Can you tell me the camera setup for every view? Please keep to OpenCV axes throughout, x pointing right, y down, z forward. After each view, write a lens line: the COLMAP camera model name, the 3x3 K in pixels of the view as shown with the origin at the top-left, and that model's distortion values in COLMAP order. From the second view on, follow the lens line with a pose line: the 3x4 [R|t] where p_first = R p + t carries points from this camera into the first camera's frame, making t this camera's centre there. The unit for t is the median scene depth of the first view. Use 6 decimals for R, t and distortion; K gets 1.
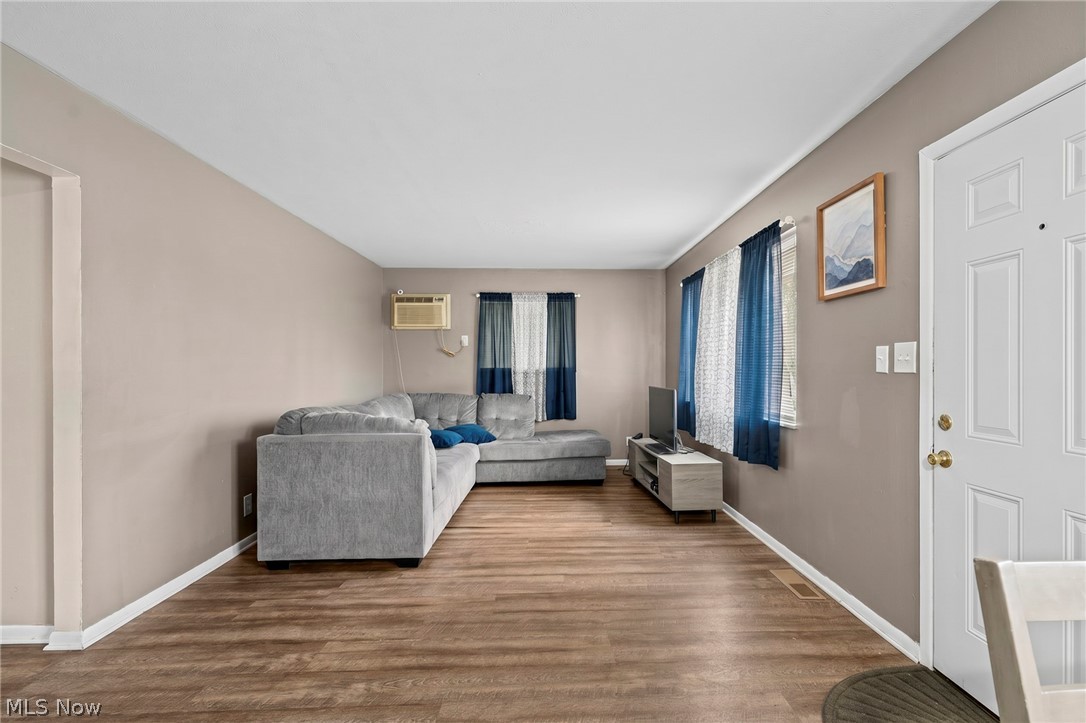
lens RADIAL K [[527.3, 0, 547.3], [0, 527.3, 365.6], [0, 0, 1]] dist [0.003612, -0.000482]
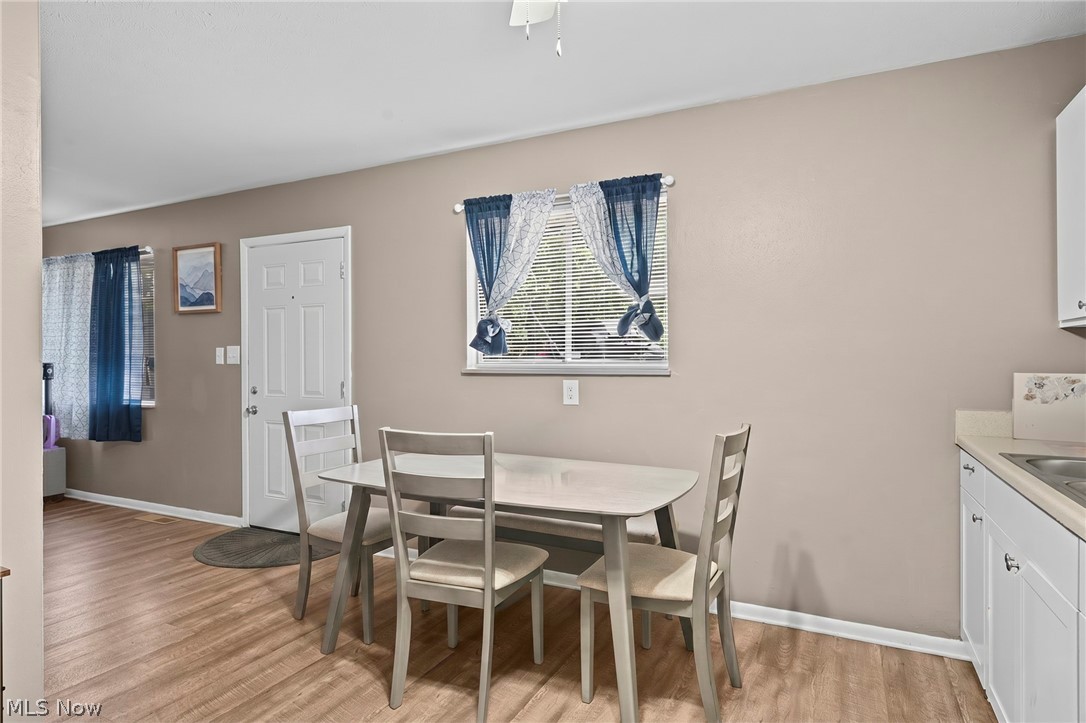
lens RADIAL K [[594.5, 0, 546.6], [0, 594.5, 360.5], [0, 0, 1]] dist [0.008338, 0.001149]
pose [[0.458558, -0.008244, 0.888626, -0.516428], [0.002219, 0.999964, 0.008132, -0.011047], [-0.888662, -0.001758, 0.458560, -0.708339]]
